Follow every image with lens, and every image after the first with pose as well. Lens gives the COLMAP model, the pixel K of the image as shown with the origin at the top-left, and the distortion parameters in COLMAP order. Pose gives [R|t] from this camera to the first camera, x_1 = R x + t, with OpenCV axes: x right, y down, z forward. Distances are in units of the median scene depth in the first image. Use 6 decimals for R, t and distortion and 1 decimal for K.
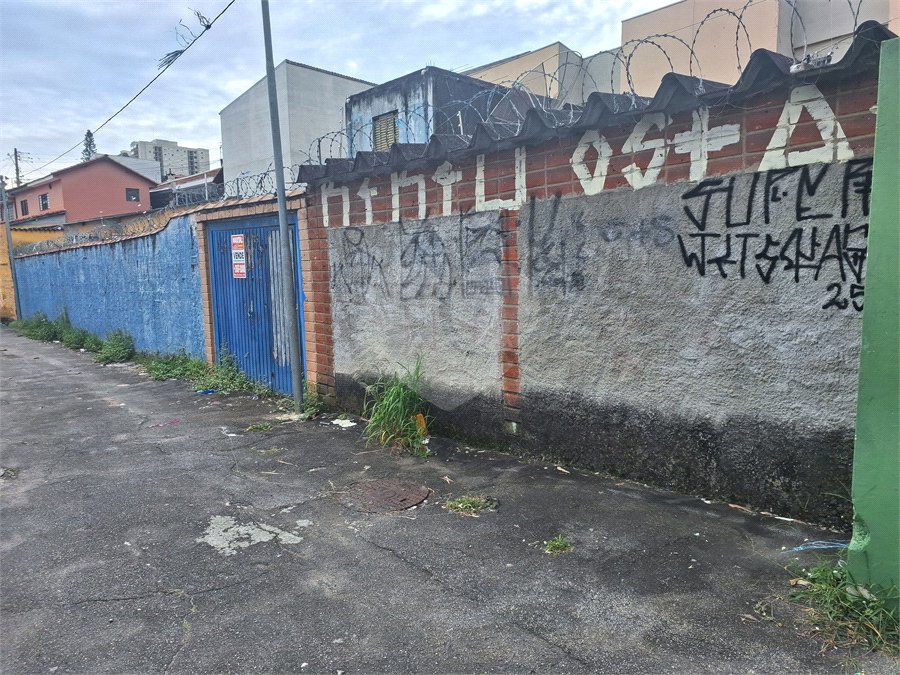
lens RADIAL K [[615.7, 0, 449.4], [0, 615.7, 337.2], [0, 0, 1]] dist [0.021656, 0.000902]
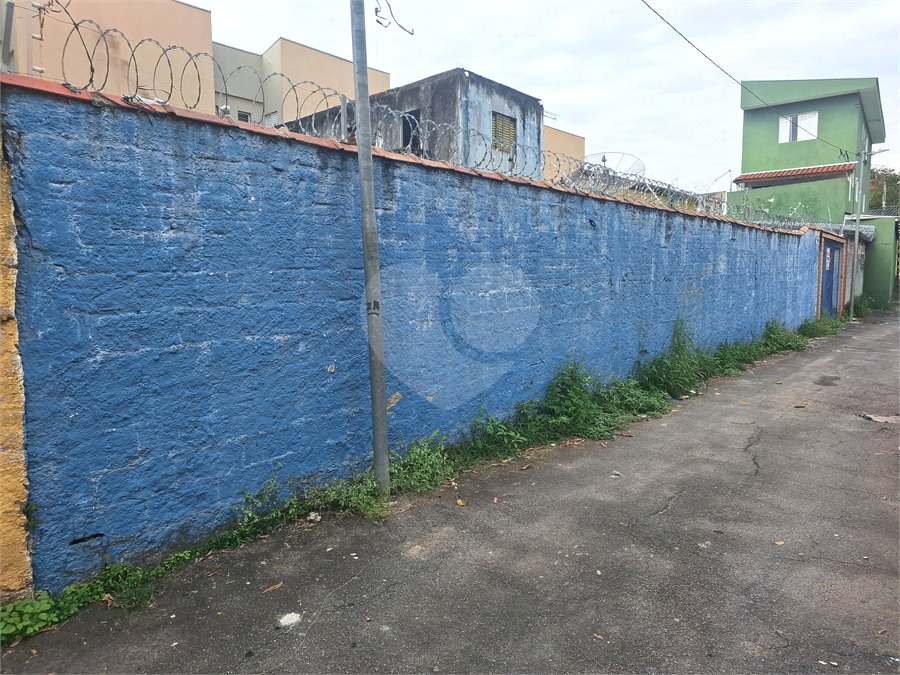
lens RADIAL K [[615.7, 0, 450.4], [0, 615.7, 339.6], [0, 0, 1]] dist [0.021656, 0.000902]
pose [[-0.120511, -0.074460, 0.989916, -1.269993], [0.123270, 0.988343, 0.089348, -0.117417], [-0.985029, 0.132795, -0.109928, 1.422186]]
